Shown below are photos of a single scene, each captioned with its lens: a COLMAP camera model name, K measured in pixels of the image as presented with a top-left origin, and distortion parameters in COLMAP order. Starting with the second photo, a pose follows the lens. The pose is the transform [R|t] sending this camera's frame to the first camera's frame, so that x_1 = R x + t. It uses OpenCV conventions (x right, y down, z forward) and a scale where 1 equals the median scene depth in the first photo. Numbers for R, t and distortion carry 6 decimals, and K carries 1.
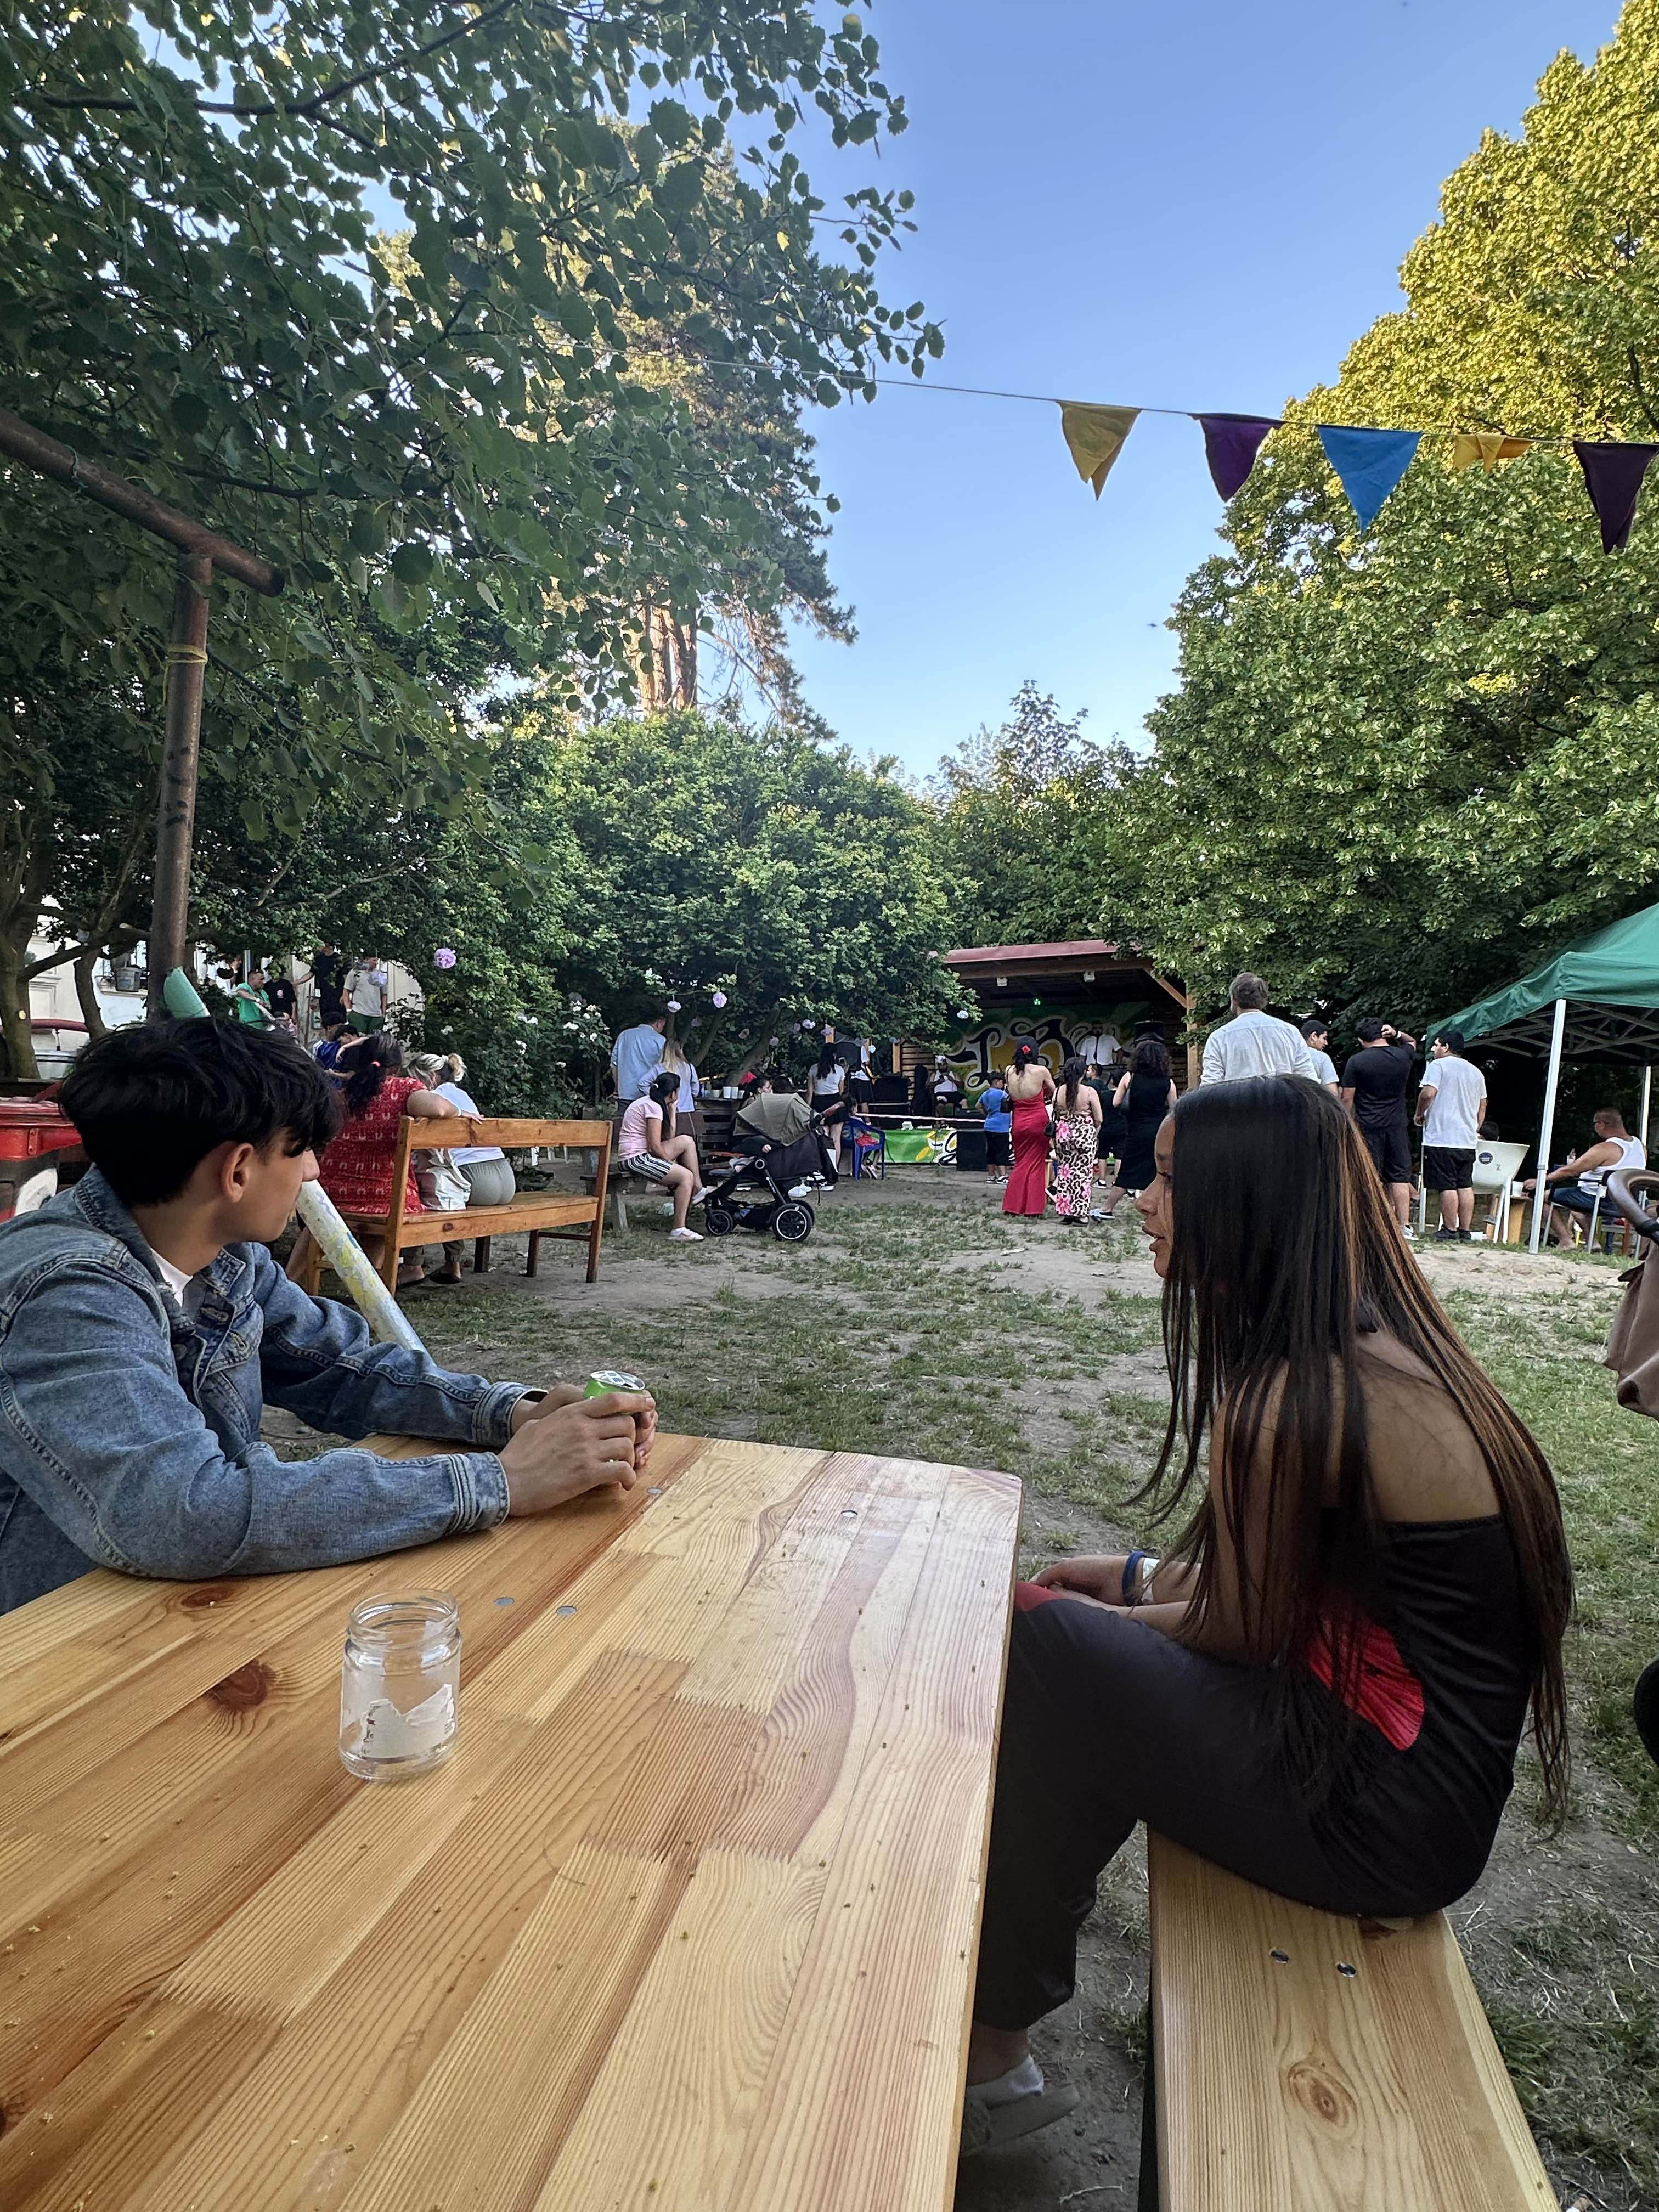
lens RADIAL K [[1146.6, 0, 829.5], [0, 1146.6, 1106.0], [0, 0, 1]] dist [0.000684, 0.000057]
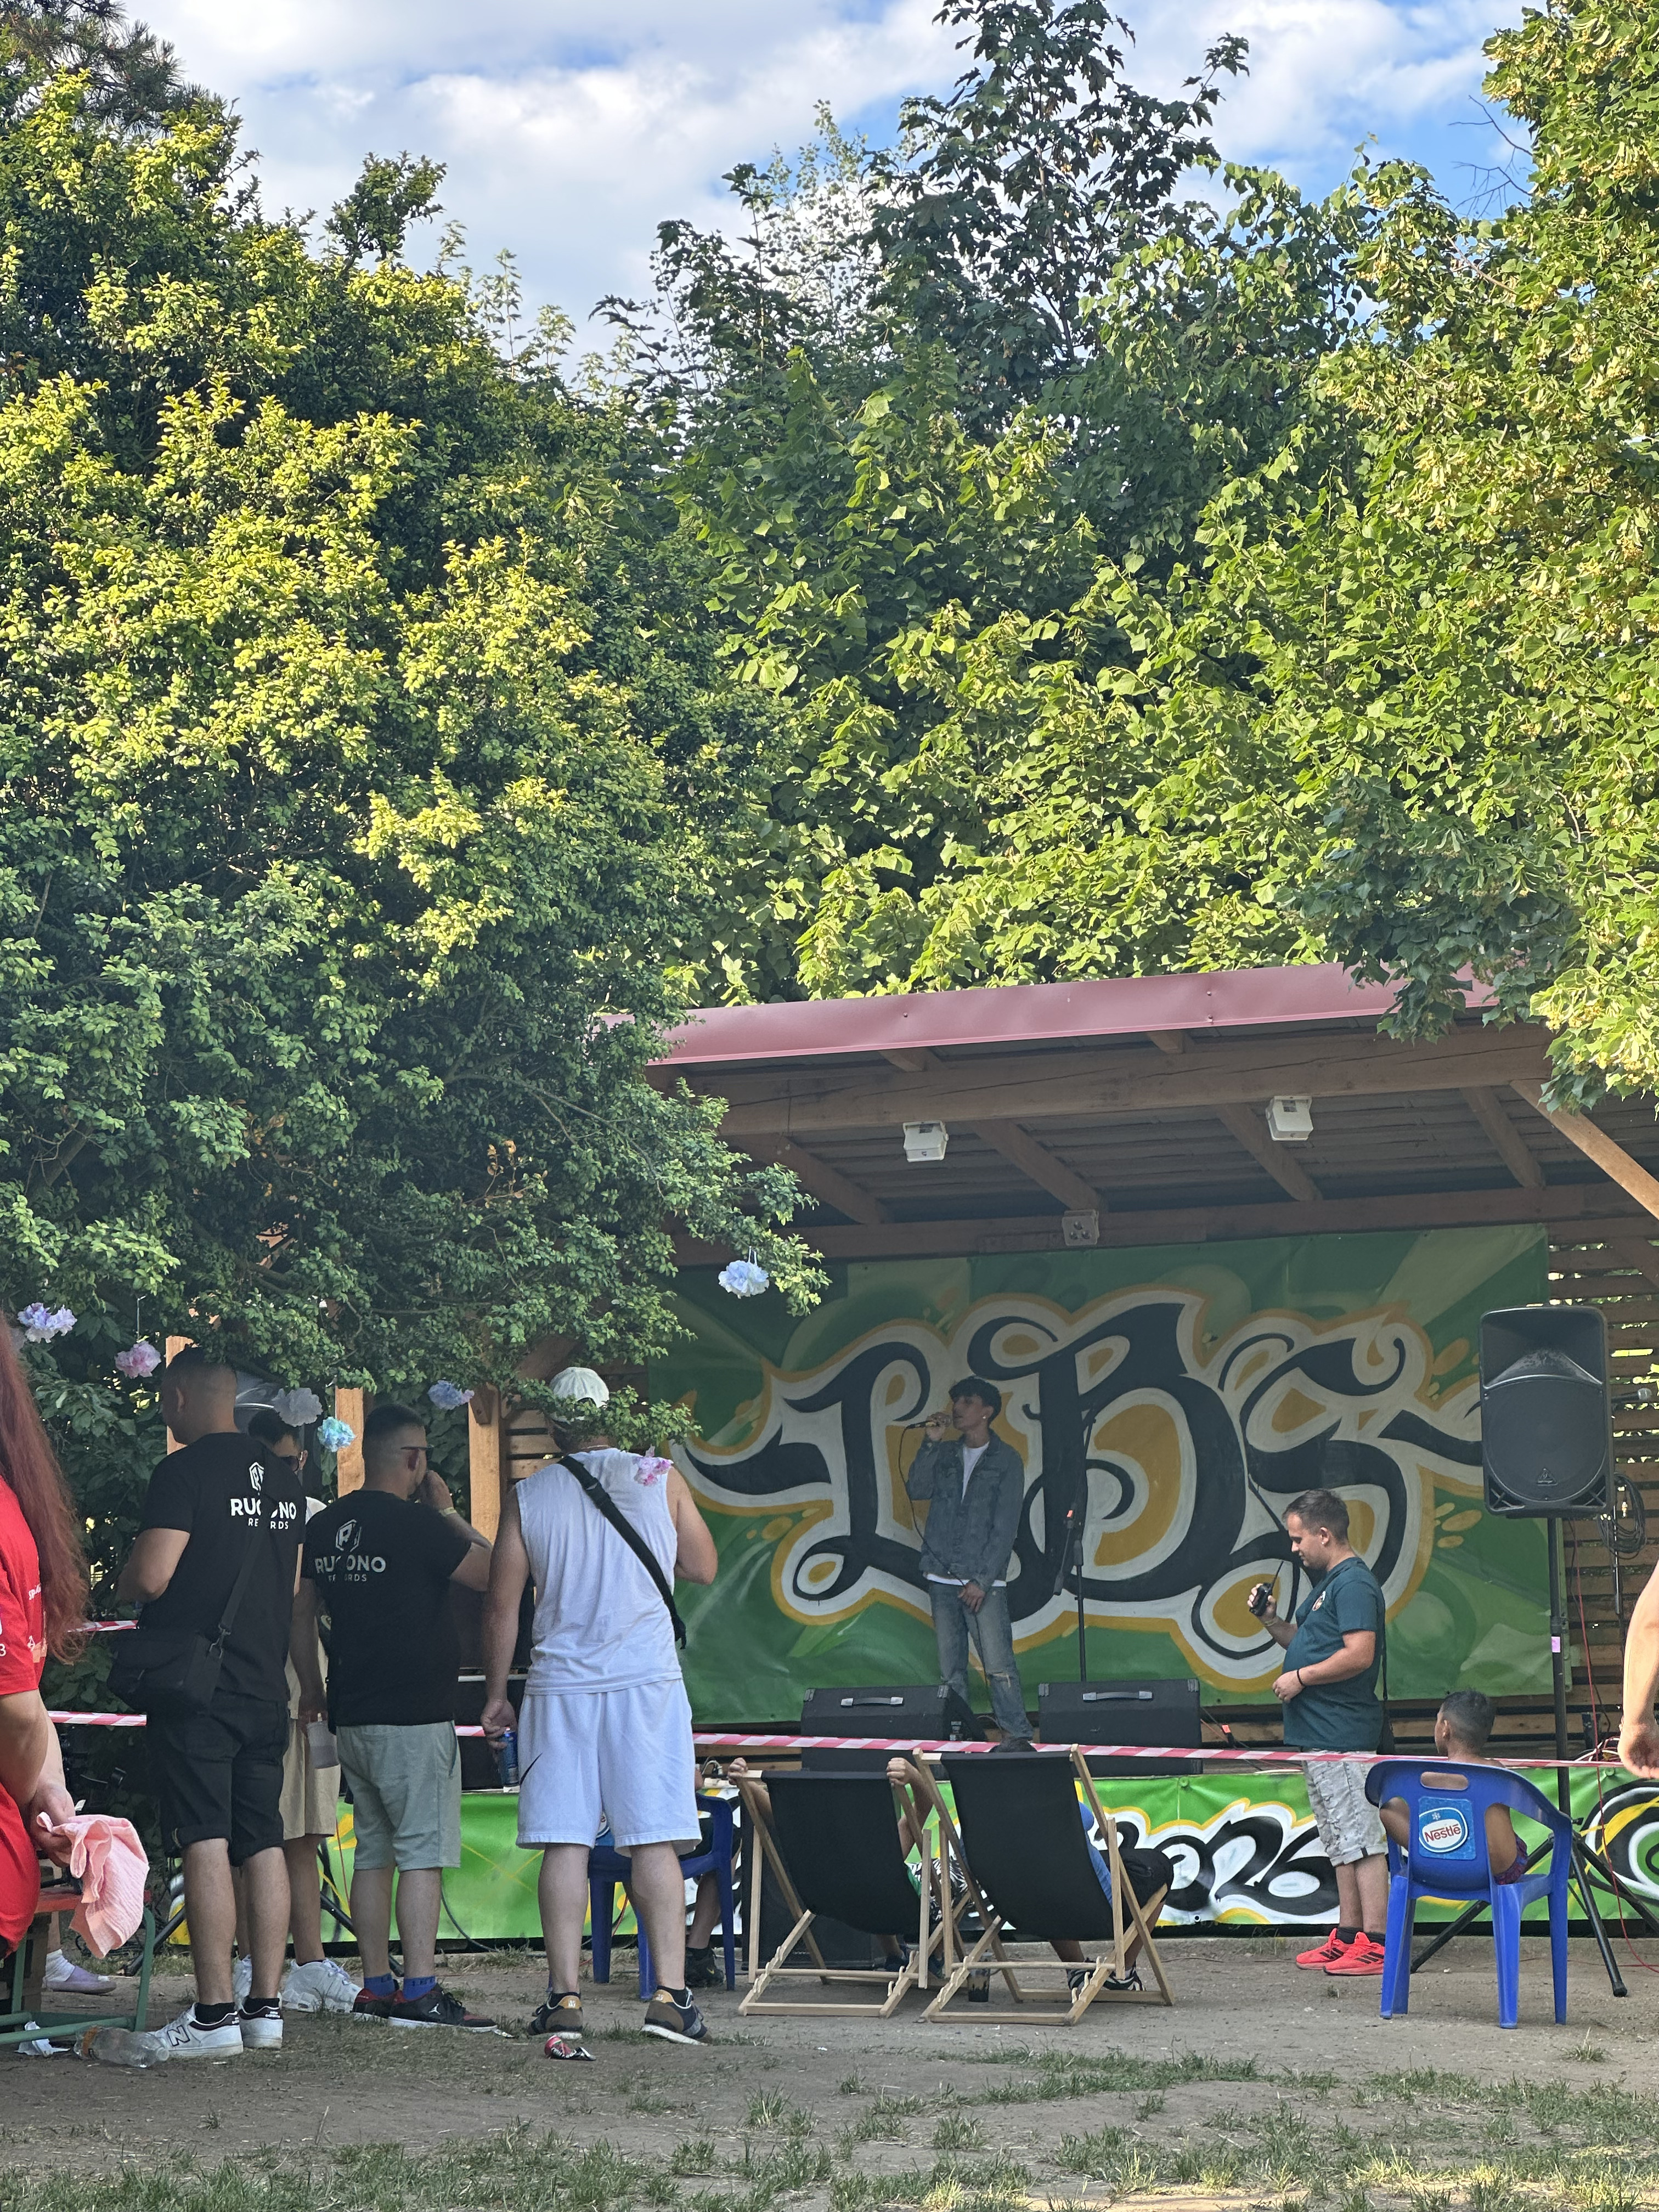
lens RADIAL K [[4200.2, 0, 829.5], [0, 4200.2, 1106.0], [0, 0, 1]] dist [-0.104828, -0.180042]
pose [[0.994434, -0.001550, 0.105346, 0.046514], [0.015623, 0.991006, -0.132901, -0.003159], [-0.104193, 0.133807, 0.985515, 0.178813]]
